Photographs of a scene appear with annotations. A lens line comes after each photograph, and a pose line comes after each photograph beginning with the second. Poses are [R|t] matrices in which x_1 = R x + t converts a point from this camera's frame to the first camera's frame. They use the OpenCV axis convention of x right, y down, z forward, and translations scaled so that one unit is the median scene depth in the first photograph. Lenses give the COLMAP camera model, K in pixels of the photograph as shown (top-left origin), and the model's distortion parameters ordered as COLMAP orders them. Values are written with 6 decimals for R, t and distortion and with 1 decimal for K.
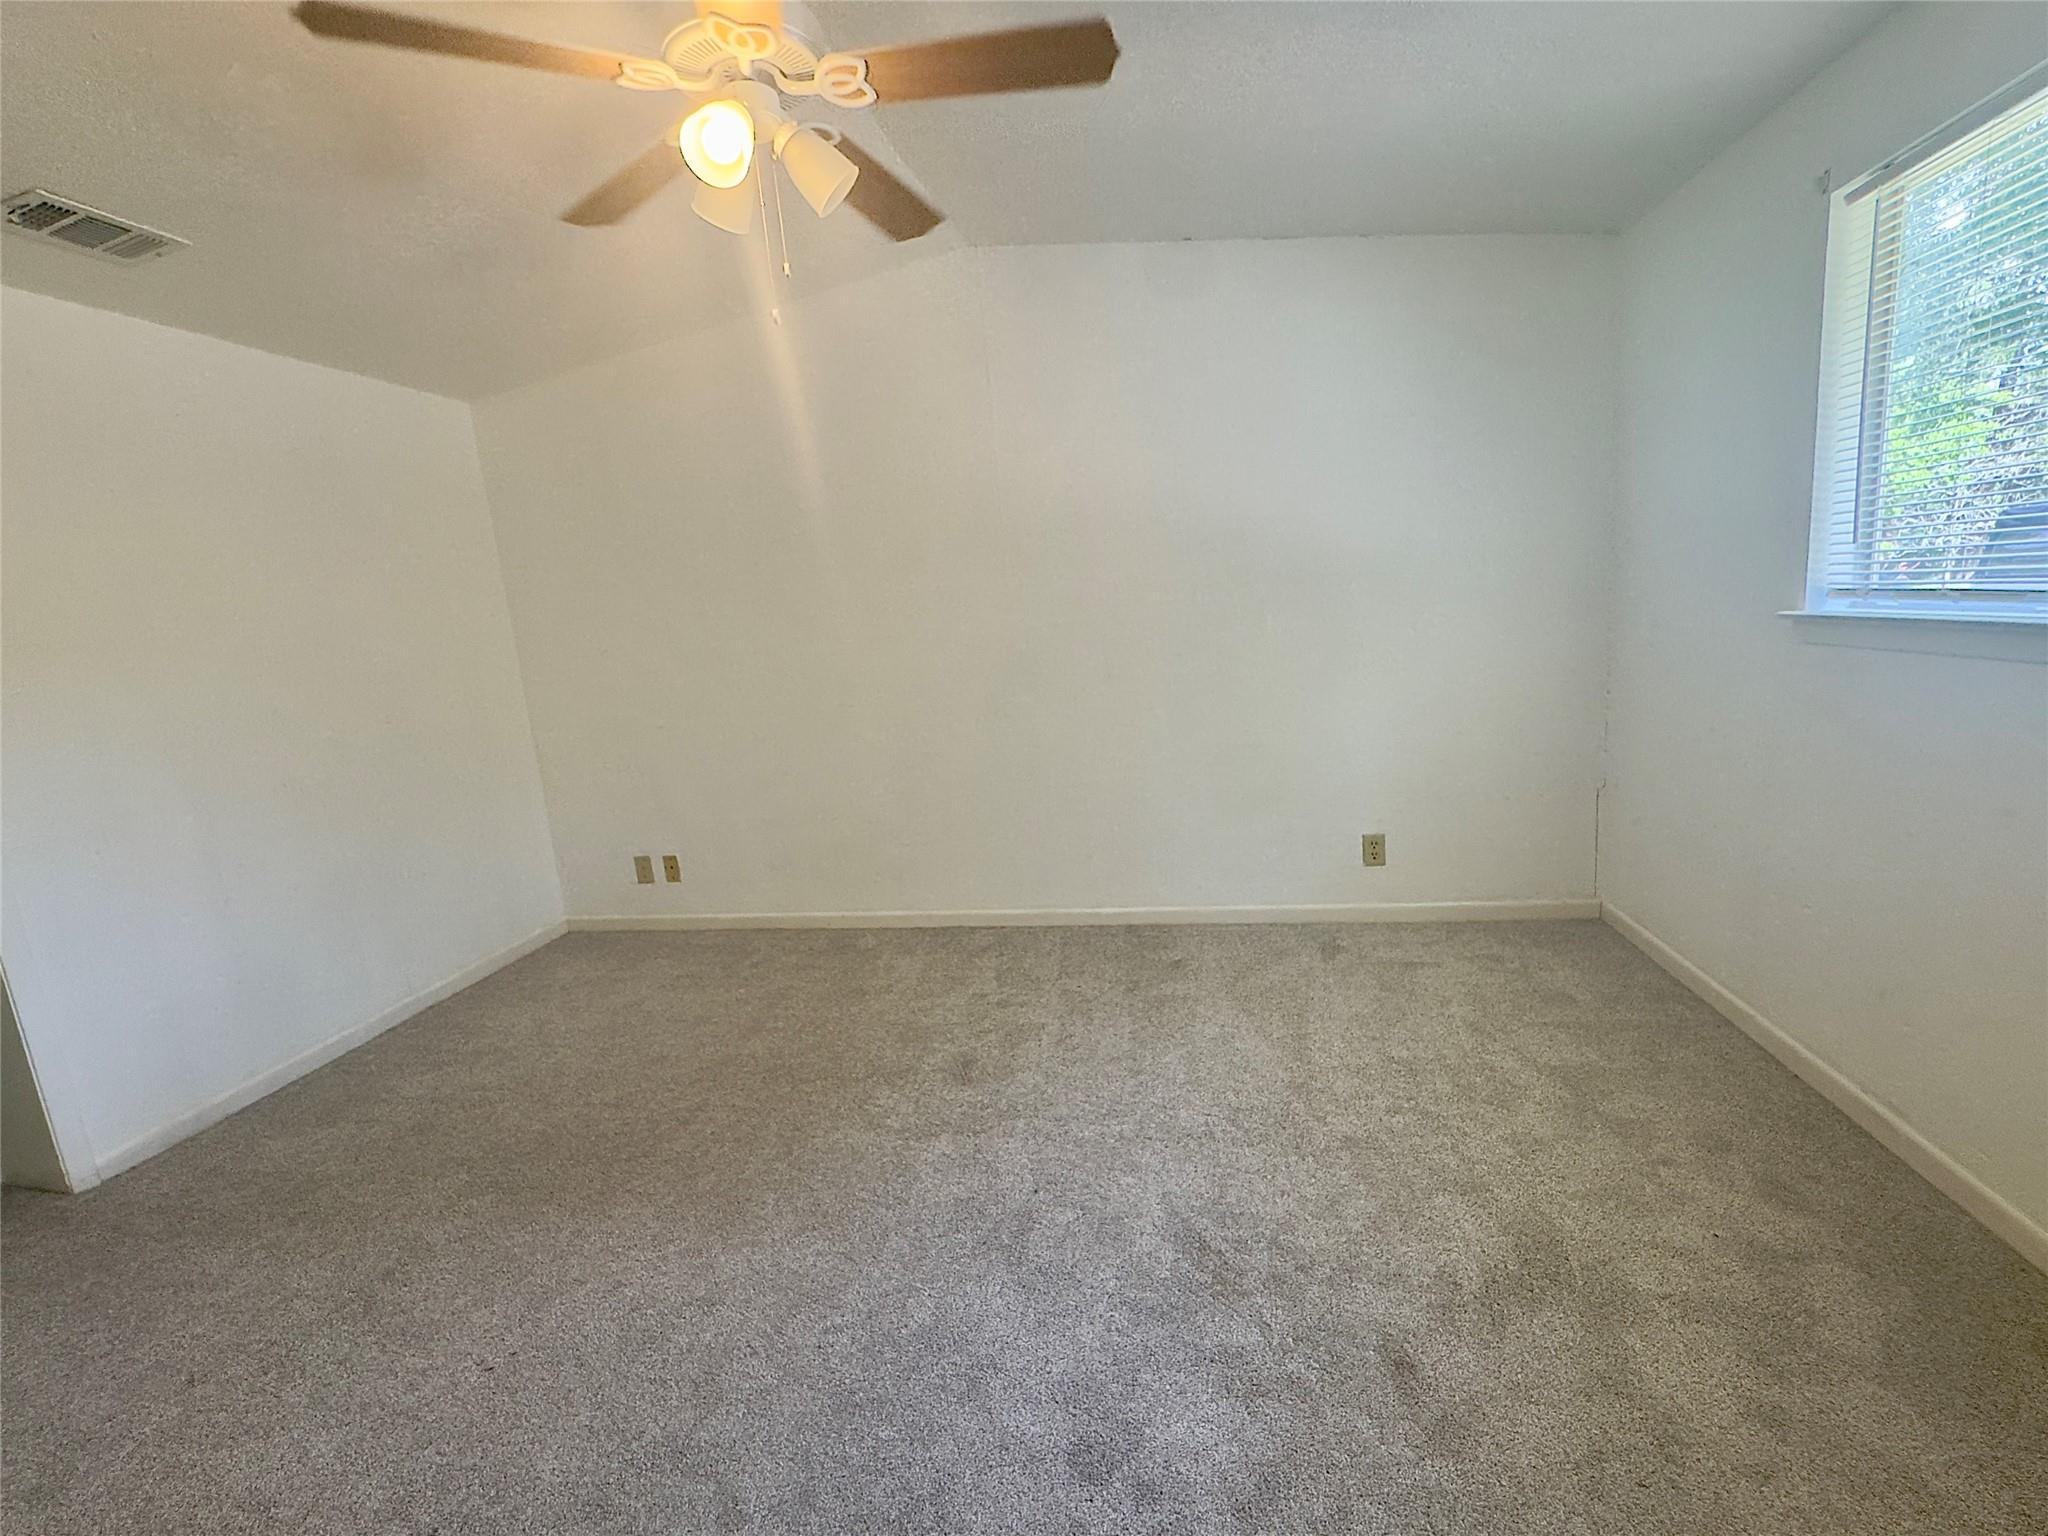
lens RADIAL K [[905.4, 0, 1024.0], [0, 905.4, 768.0], [0, 0, 1]] dist [-0.001796, -0.000149]
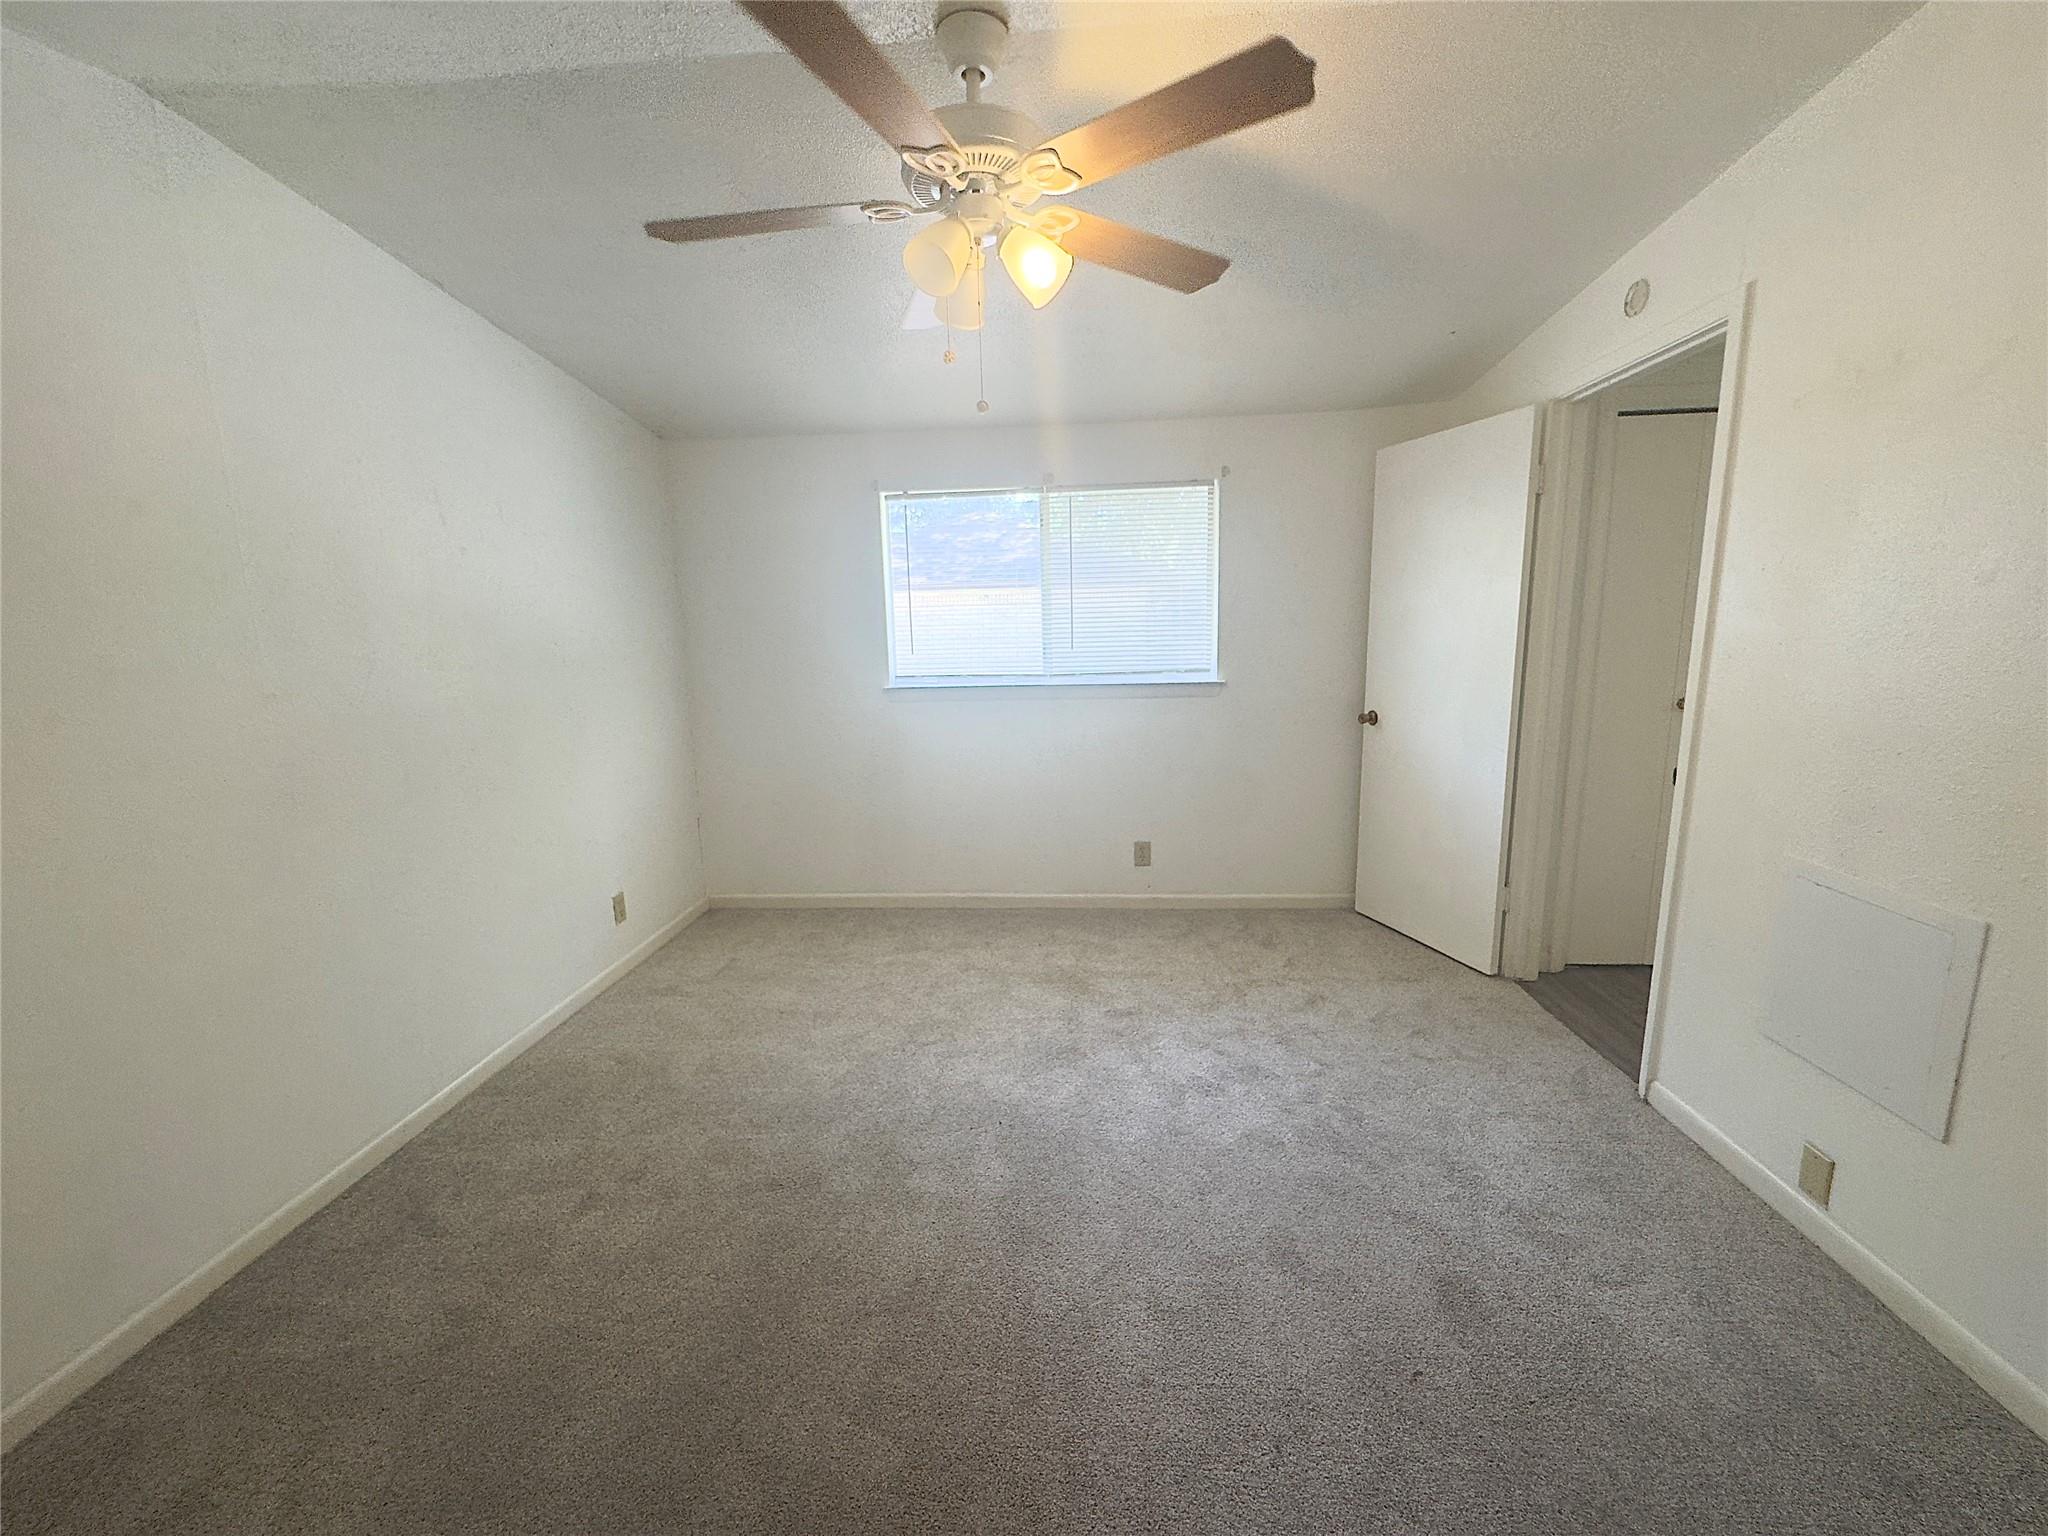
lens RADIAL K [[823.4, 0, 1020.1], [0, 823.4, 771.2], [0, 0, 1]] dist [-0.004141, -0.000034]
pose [[-0.094928, -0.097932, 0.990655, -1.037922], [0.209197, 0.970965, 0.116031, -0.141427], [-0.973255, 0.218257, -0.071685, 0.886067]]
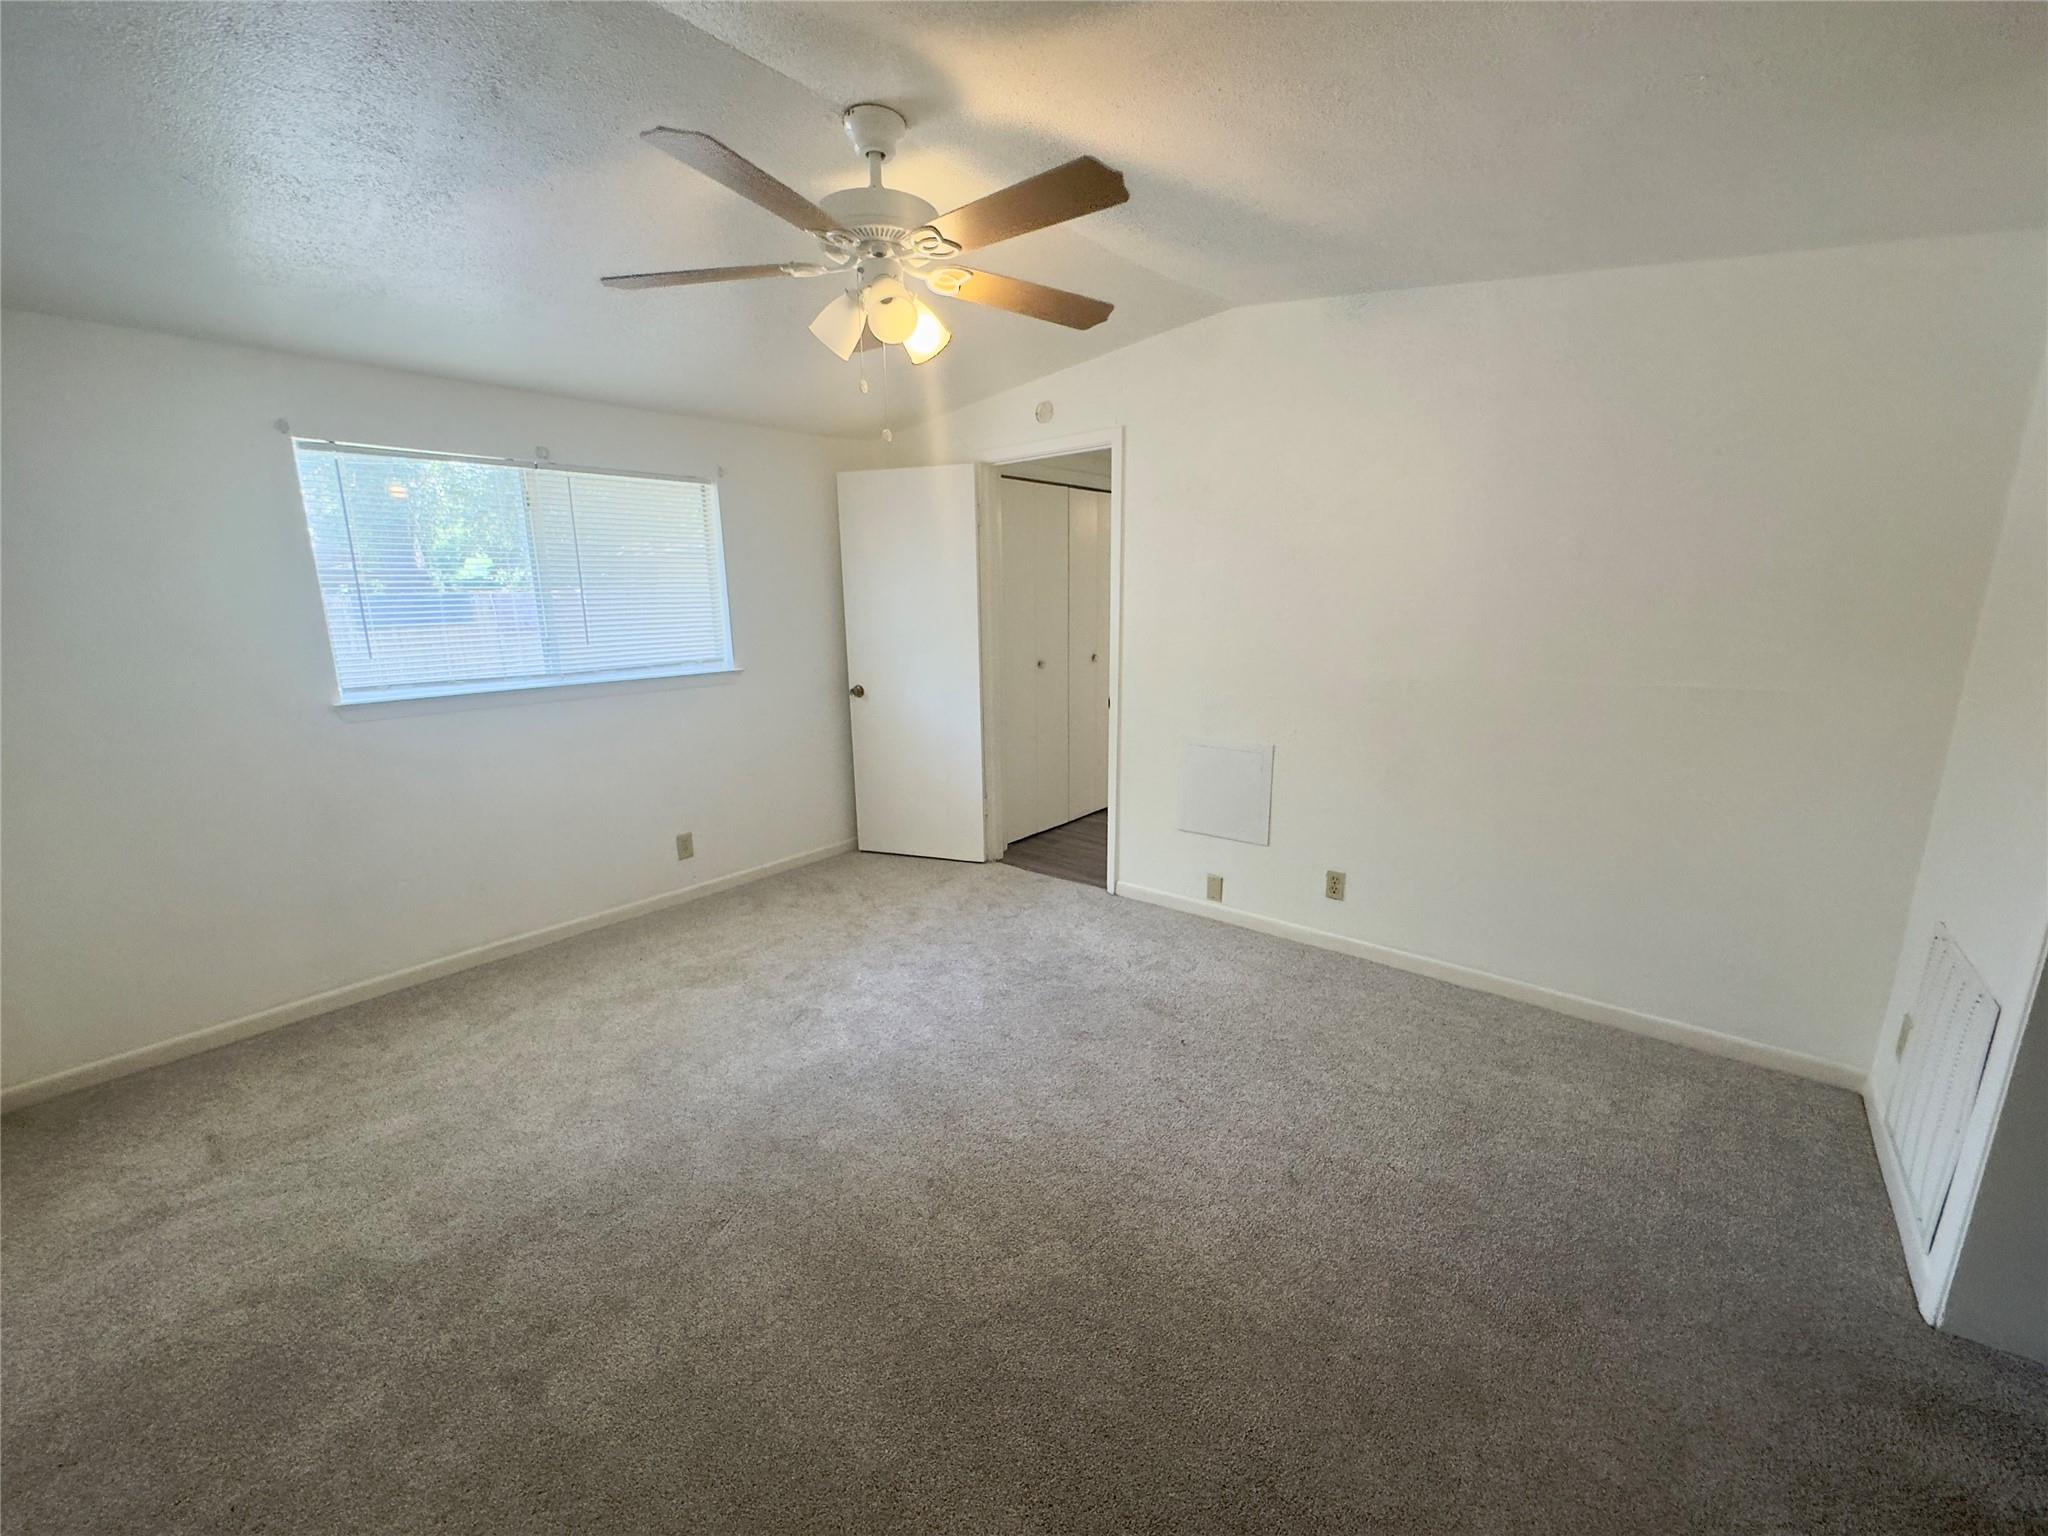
lens RADIAL K [[823.4, 0, 1020.1], [0, 823.4, 771.2], [0, 0, 1]] dist [-0.004141, -0.000034]
pose [[-0.863738, -0.015683, 0.503696, -0.824582], [0.170321, 0.931614, 0.321072, -0.315422], [-0.474286, 0.363112, -0.801999, 1.605990]]
